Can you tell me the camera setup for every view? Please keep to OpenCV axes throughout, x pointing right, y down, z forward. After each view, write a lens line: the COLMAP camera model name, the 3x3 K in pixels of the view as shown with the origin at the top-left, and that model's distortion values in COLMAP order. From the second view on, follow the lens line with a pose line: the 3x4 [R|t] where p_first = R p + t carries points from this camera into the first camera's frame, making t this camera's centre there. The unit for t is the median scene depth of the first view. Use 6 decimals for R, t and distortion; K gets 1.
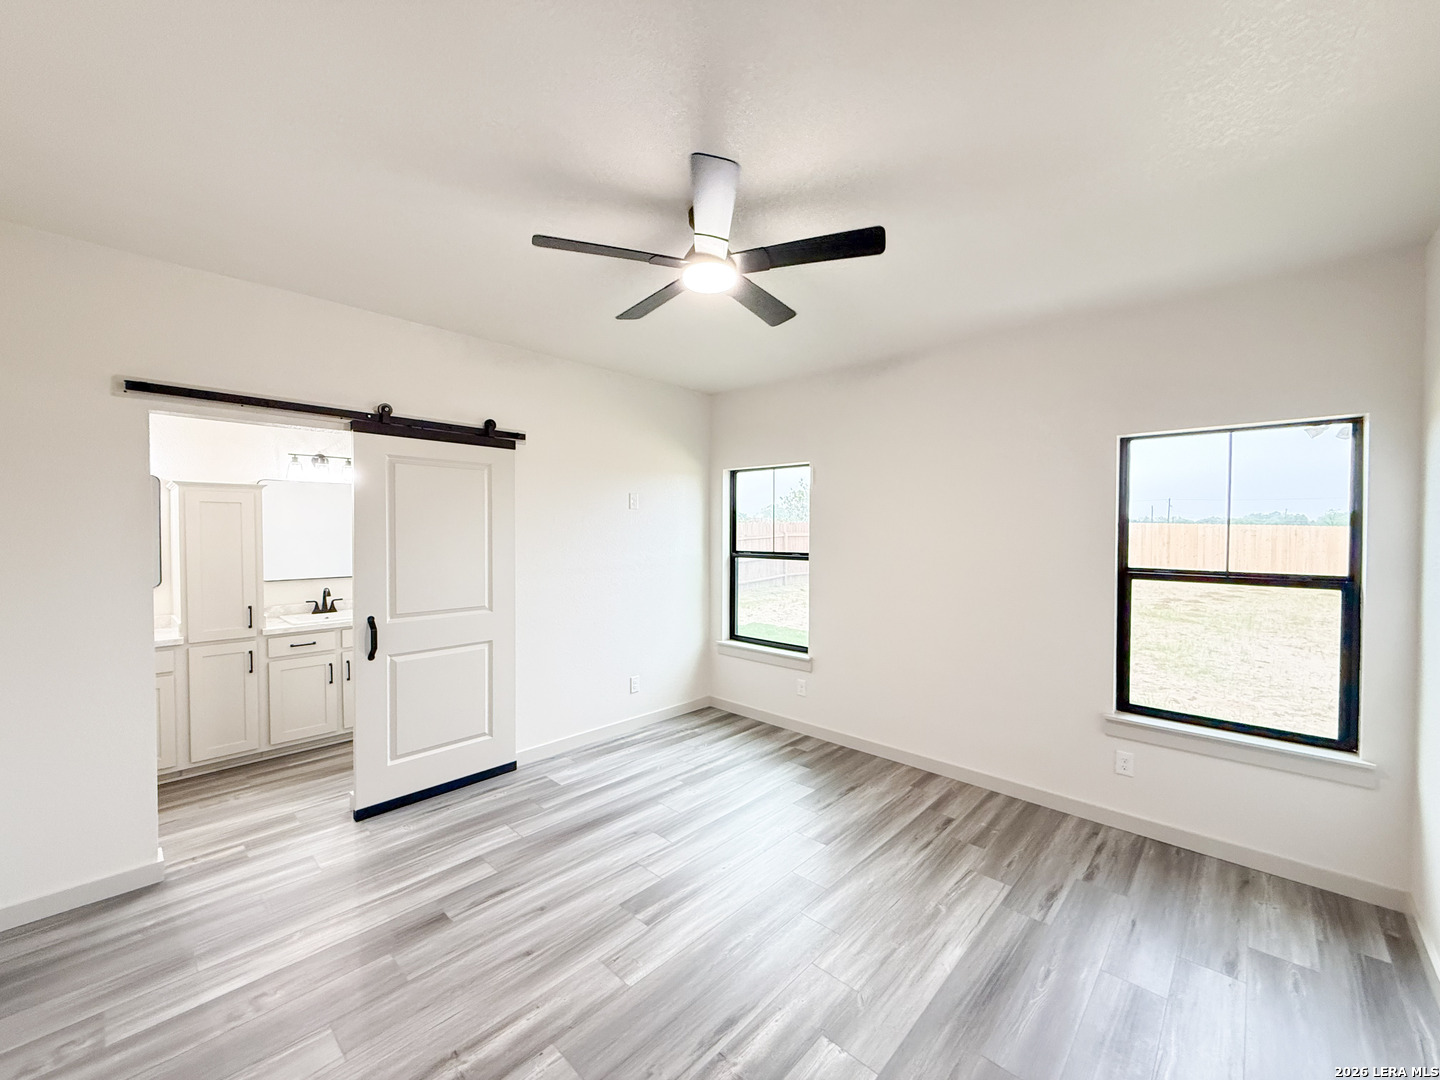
lens RADIAL K [[578.6, 0, 715.7], [0, 578.6, 540.9], [0, 0, 1]] dist [-0.000618, -0.000200]
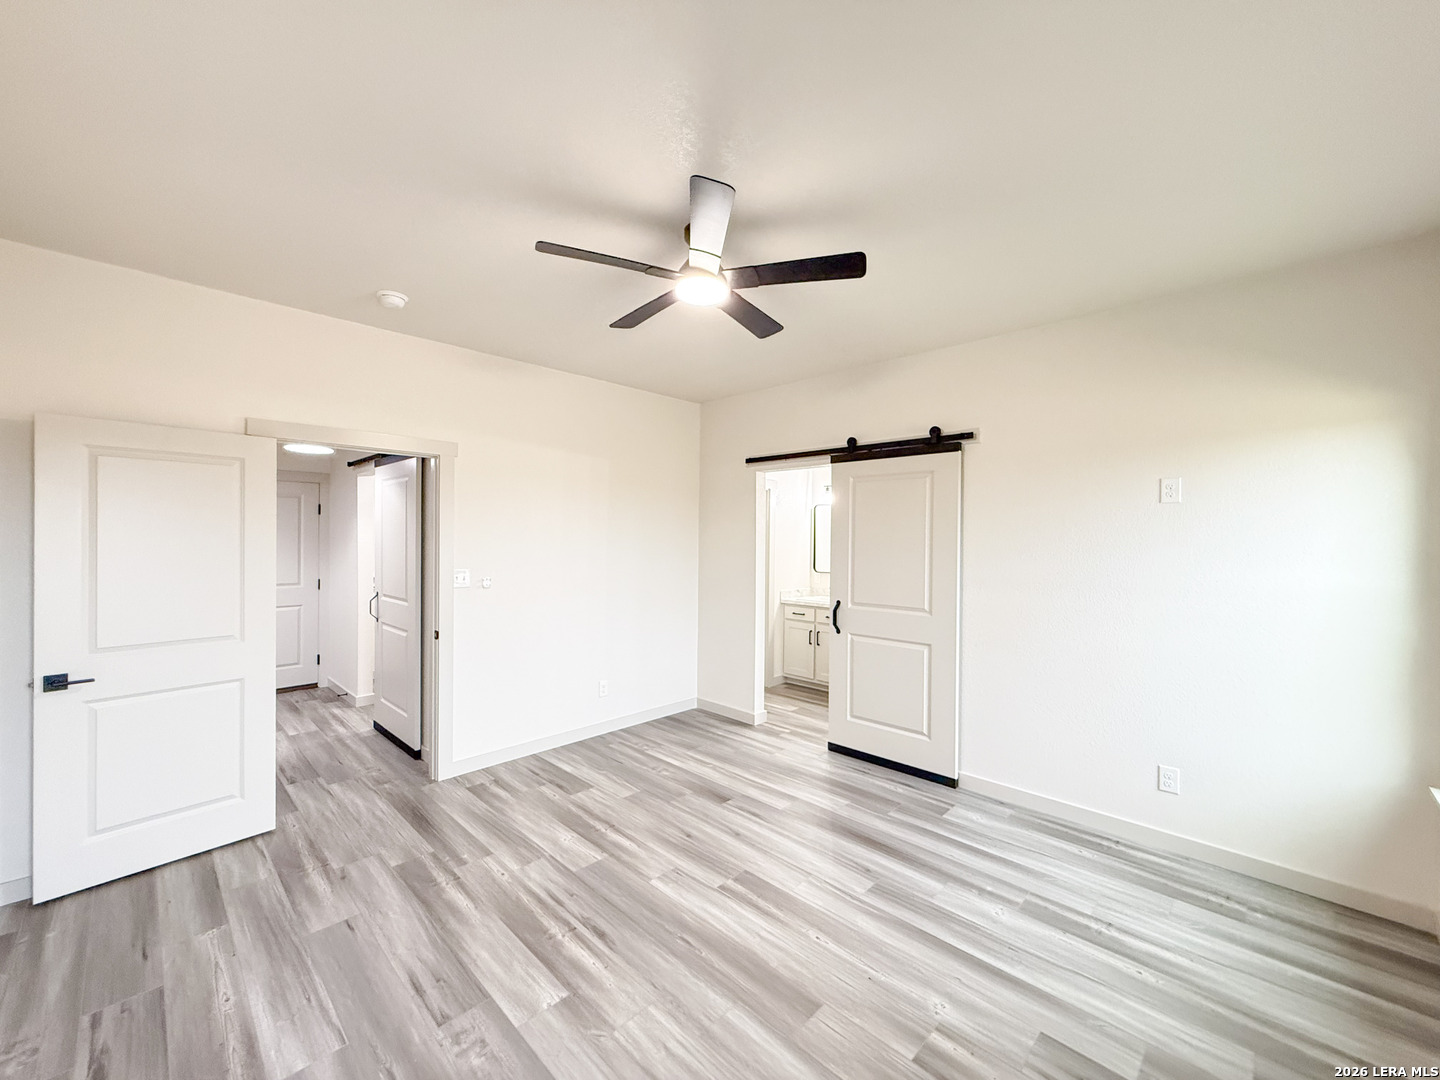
lens RADIAL K [[578.6, 0, 715.7], [0, 578.6, 540.9], [0, 0, 1]] dist [-0.000618, -0.000200]
pose [[-0.027811, -0.001252, -0.999612, 0.779431], [-0.028413, 0.999596, -0.000461, 0.002816], [0.999209, 0.028389, -0.027836, 0.793789]]
